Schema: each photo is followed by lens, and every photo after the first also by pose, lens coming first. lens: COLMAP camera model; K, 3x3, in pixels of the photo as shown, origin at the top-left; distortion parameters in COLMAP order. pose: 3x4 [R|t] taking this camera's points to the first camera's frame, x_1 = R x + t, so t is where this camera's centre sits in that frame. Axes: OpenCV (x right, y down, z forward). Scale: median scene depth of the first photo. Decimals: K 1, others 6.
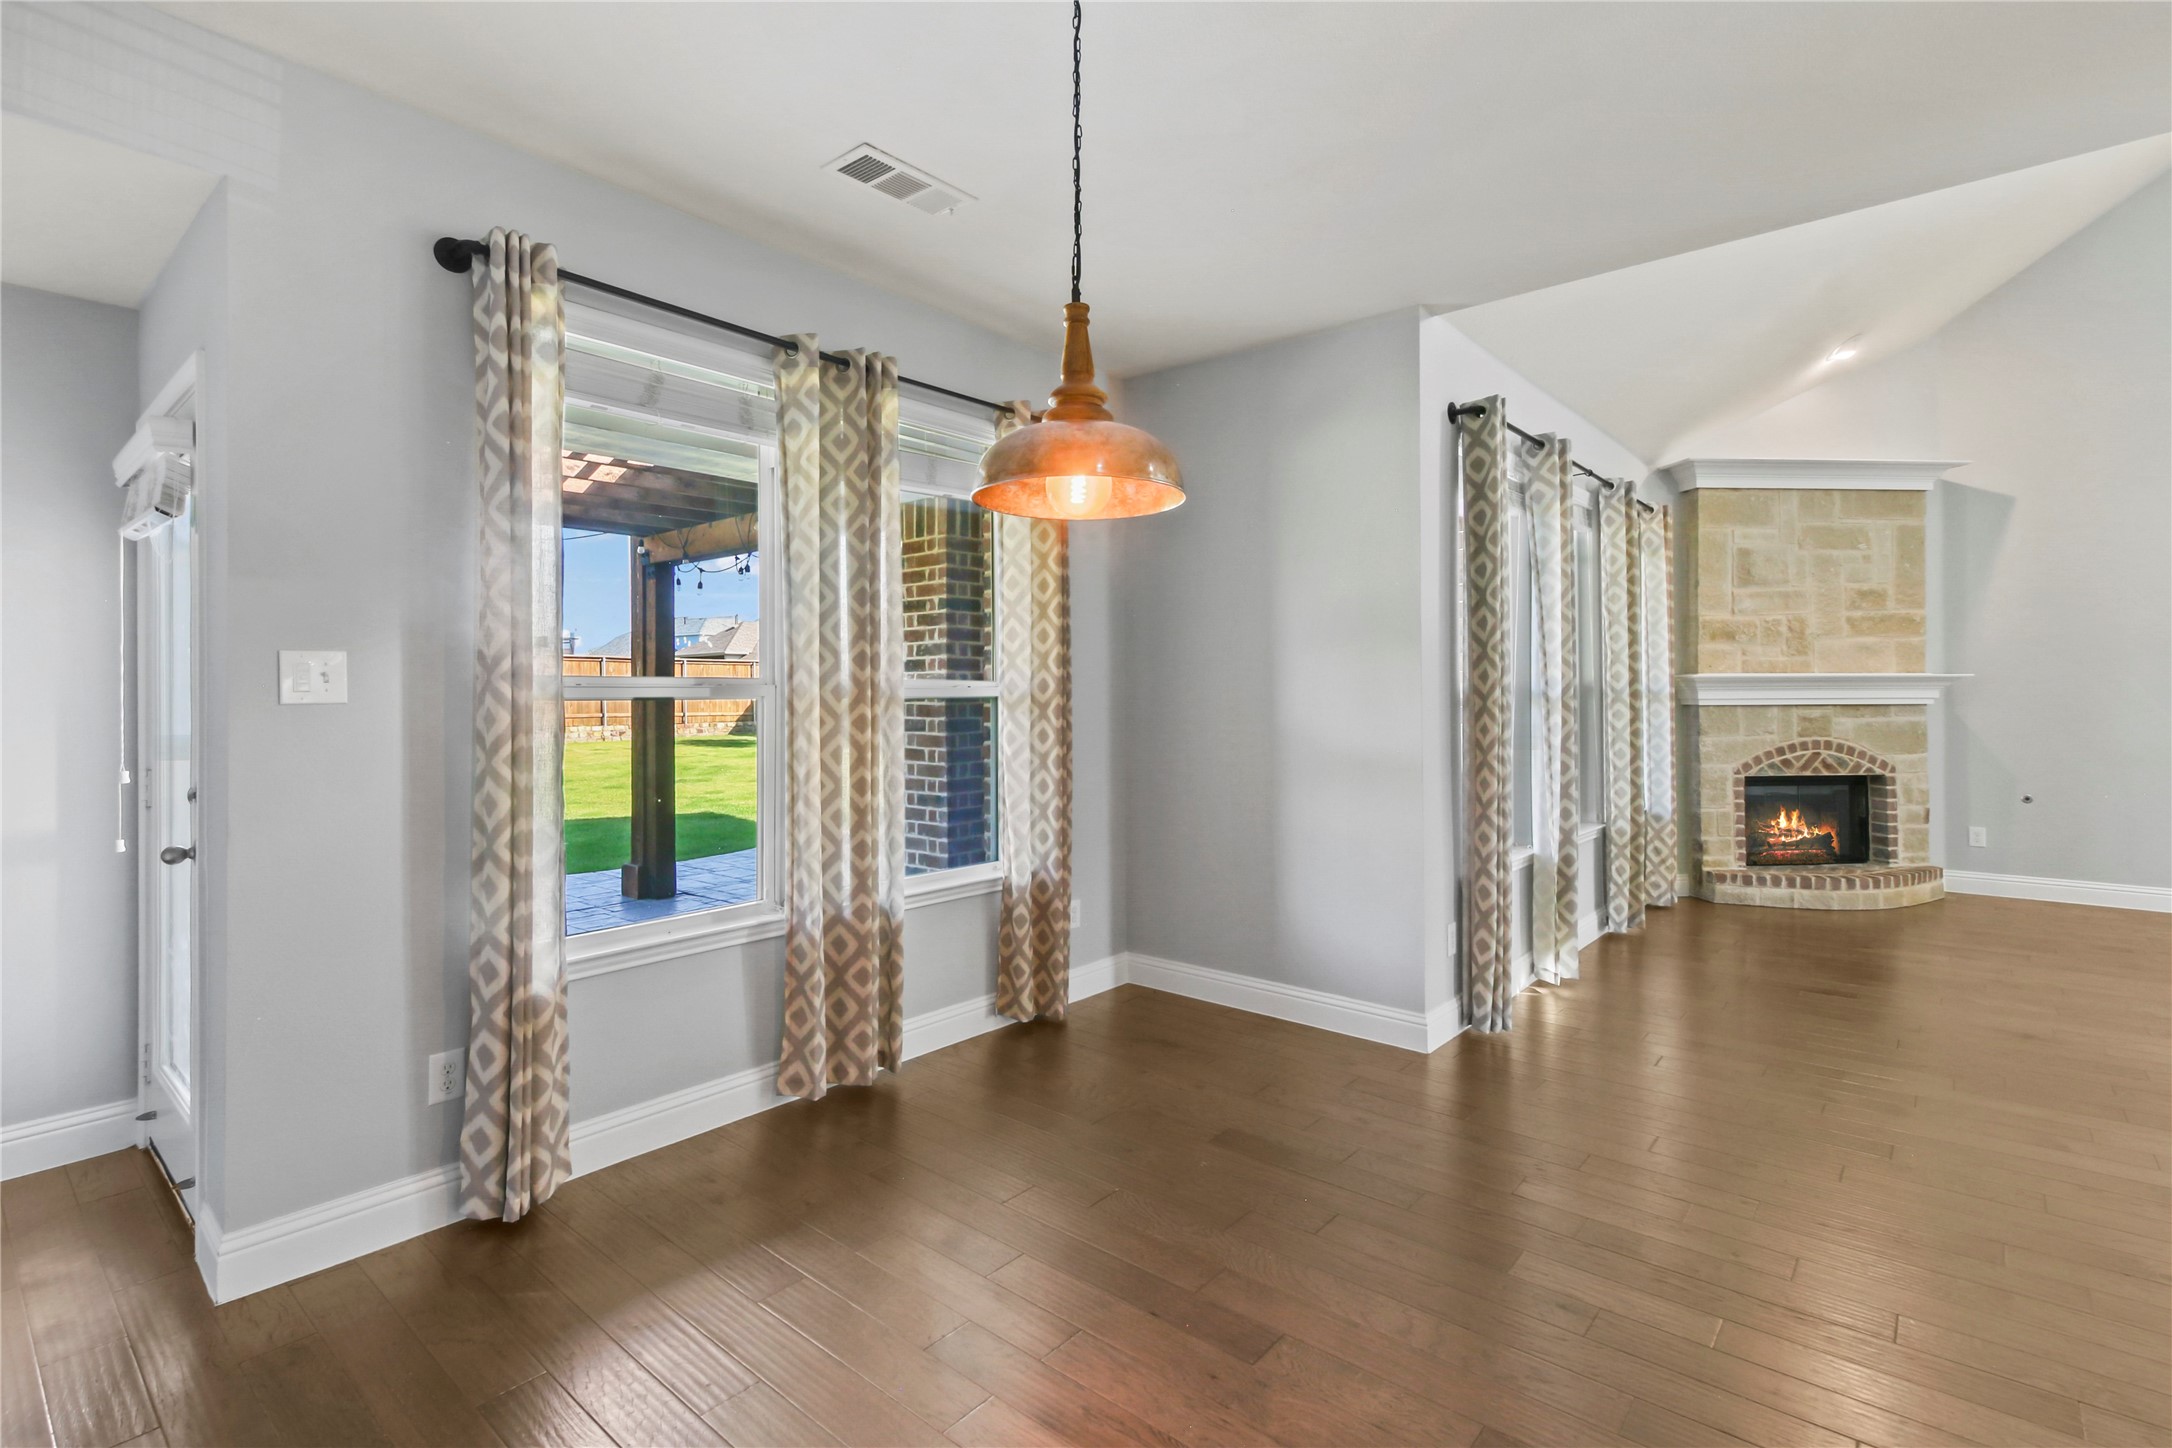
lens RADIAL K [[1005.8, 0, 1087.7], [0, 1005.8, 684.6], [0, 0, 1]] dist [0.001370, -0.001094]
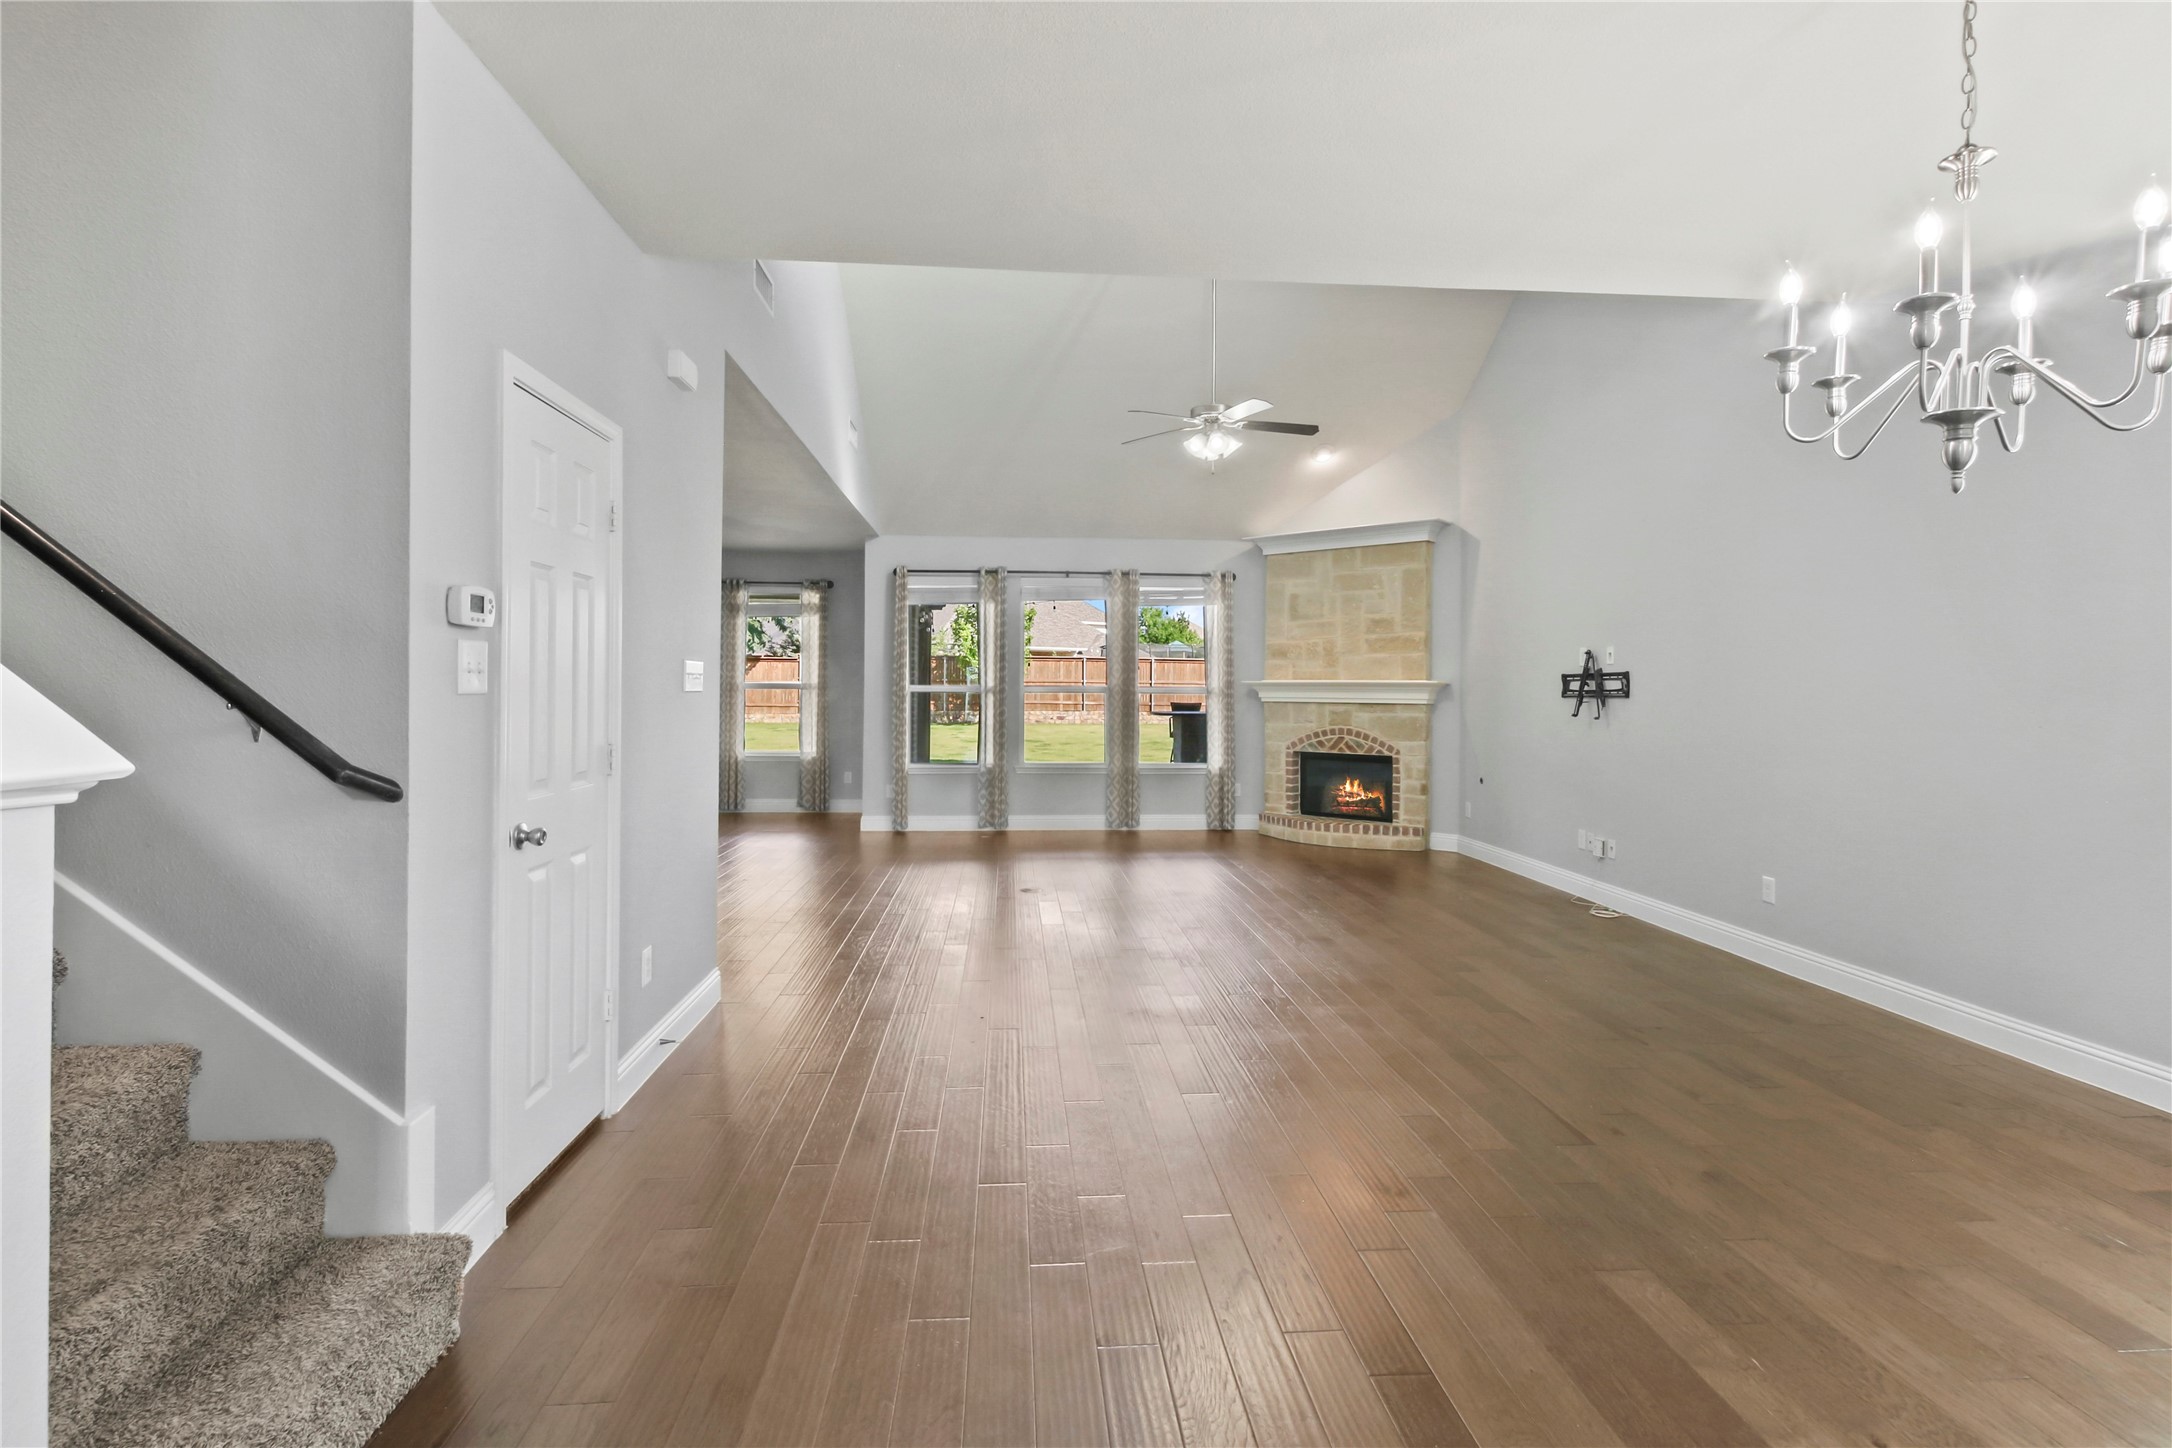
lens RADIAL K [[1005.8, 0, 1084.4], [0, 1005.8, 664.4], [0, 0, 1]] dist [0.001370, -0.001094]
pose [[0.705879, -0.007334, -0.708295, 1.463465], [-0.004061, 0.999888, -0.014400, -0.011584], [0.708321, 0.013041, 0.705770, -0.238727]]
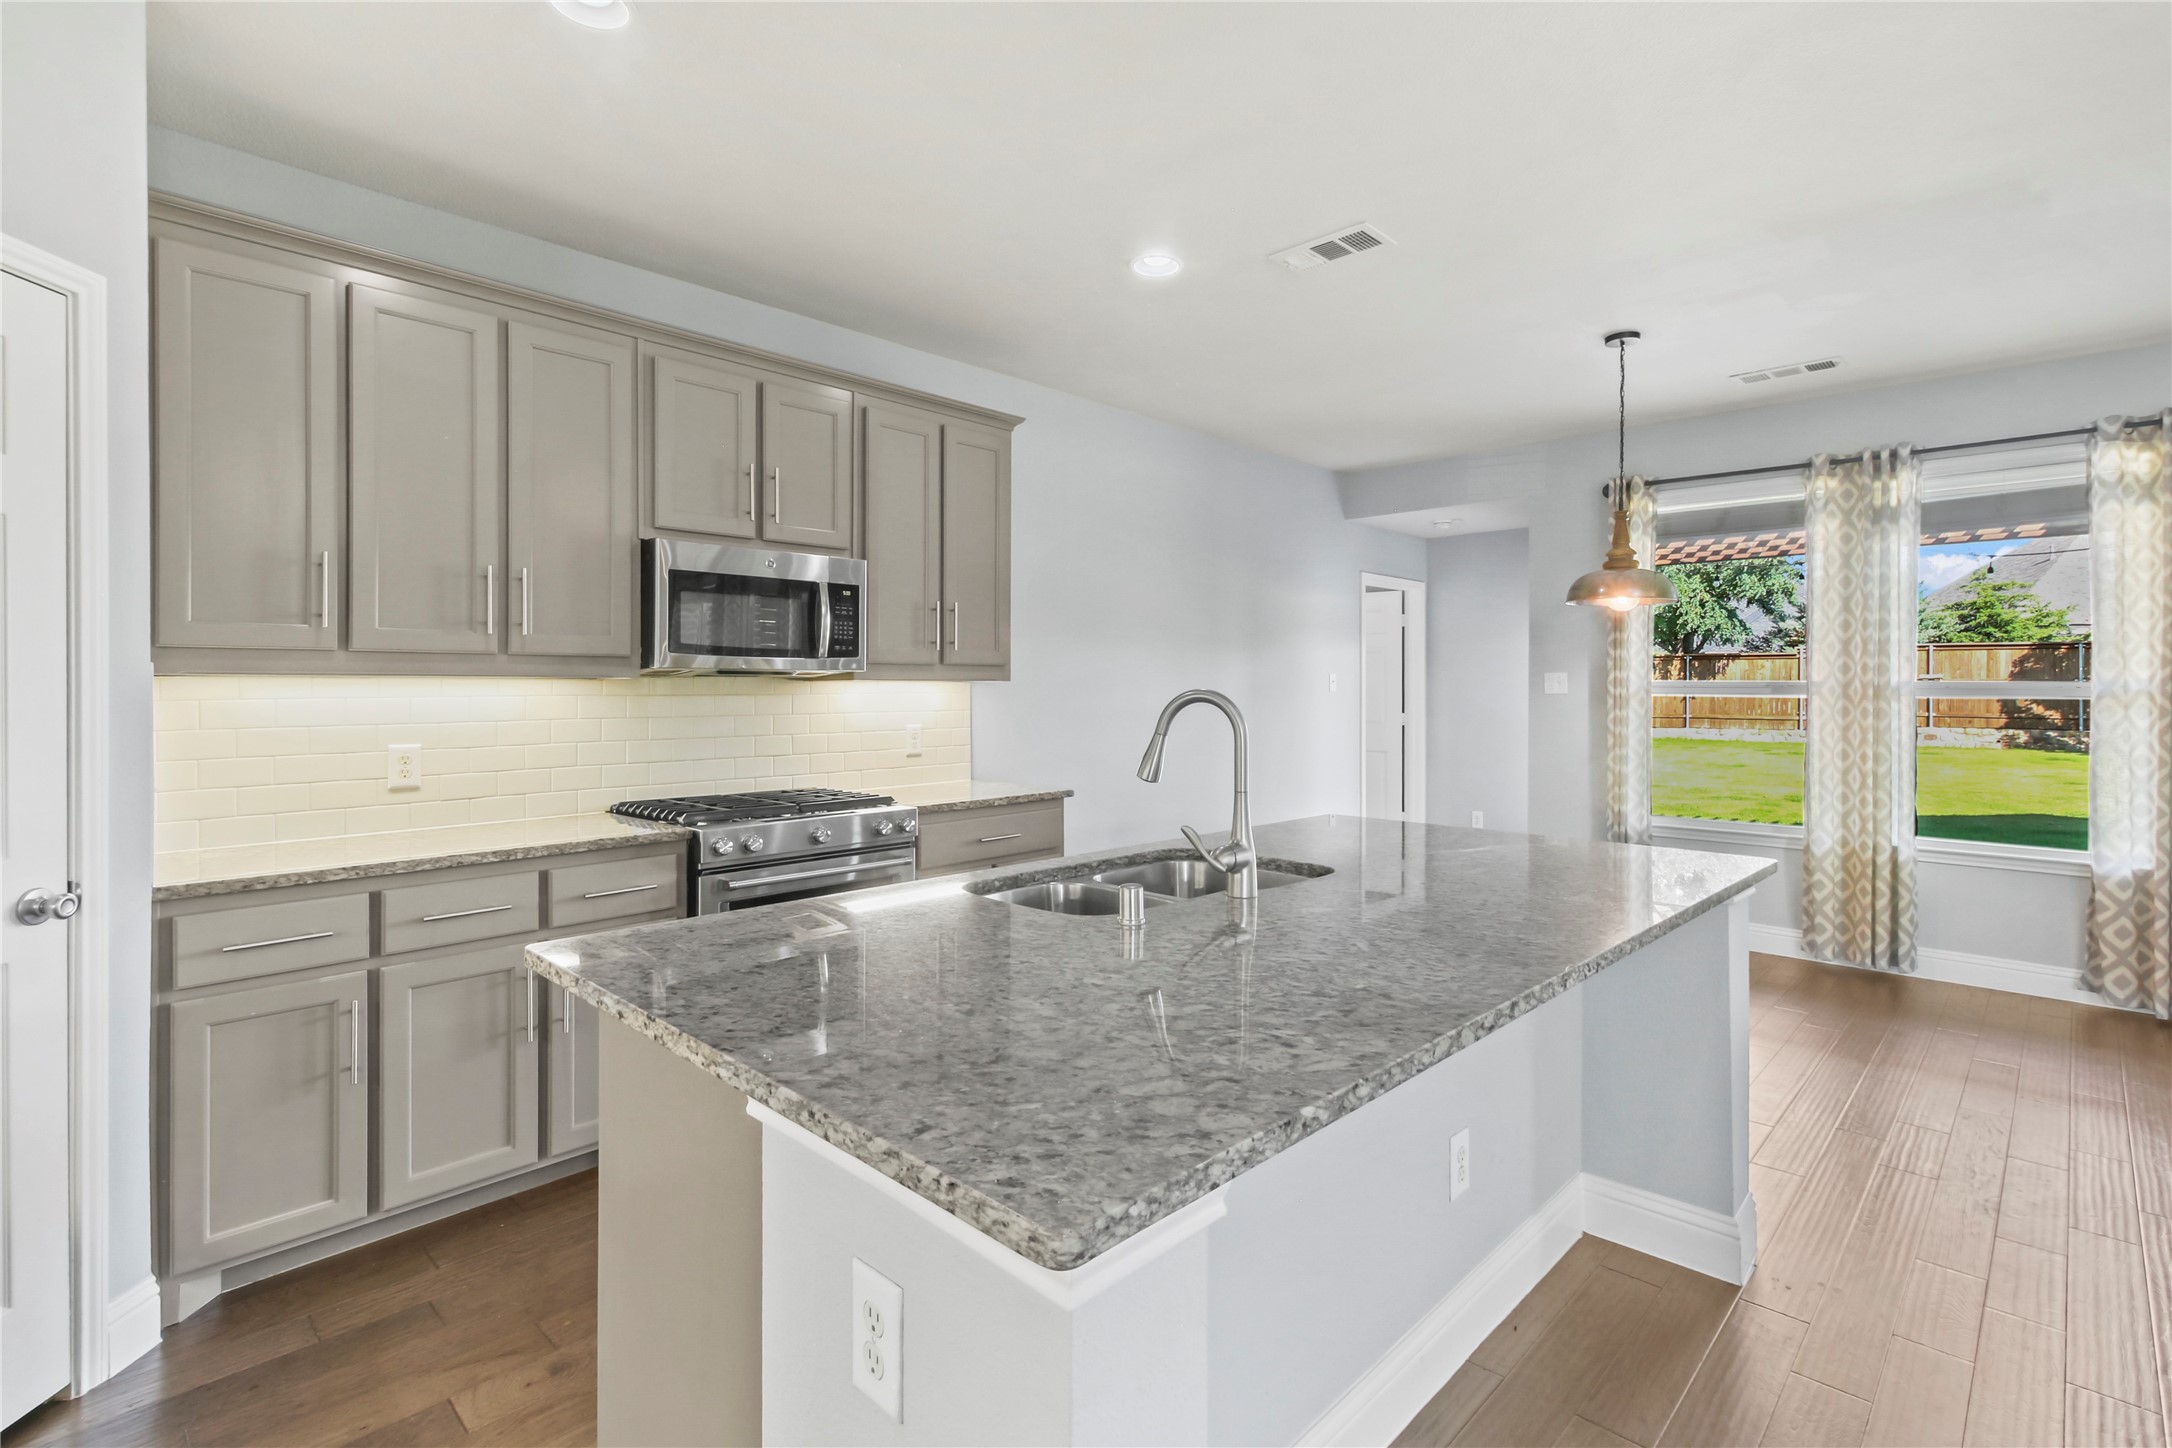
lens RADIAL K [[1005.8, 0, 1074.0], [0, 1005.8, 685.4], [0, 0, 1]] dist [0.001370, -0.001094]
pose [[-0.066303, 0.002656, -0.997796, 0.655258], [0.005913, 0.999980, 0.002269, -0.005478], [0.997782, -0.005750, -0.066317, -0.008428]]
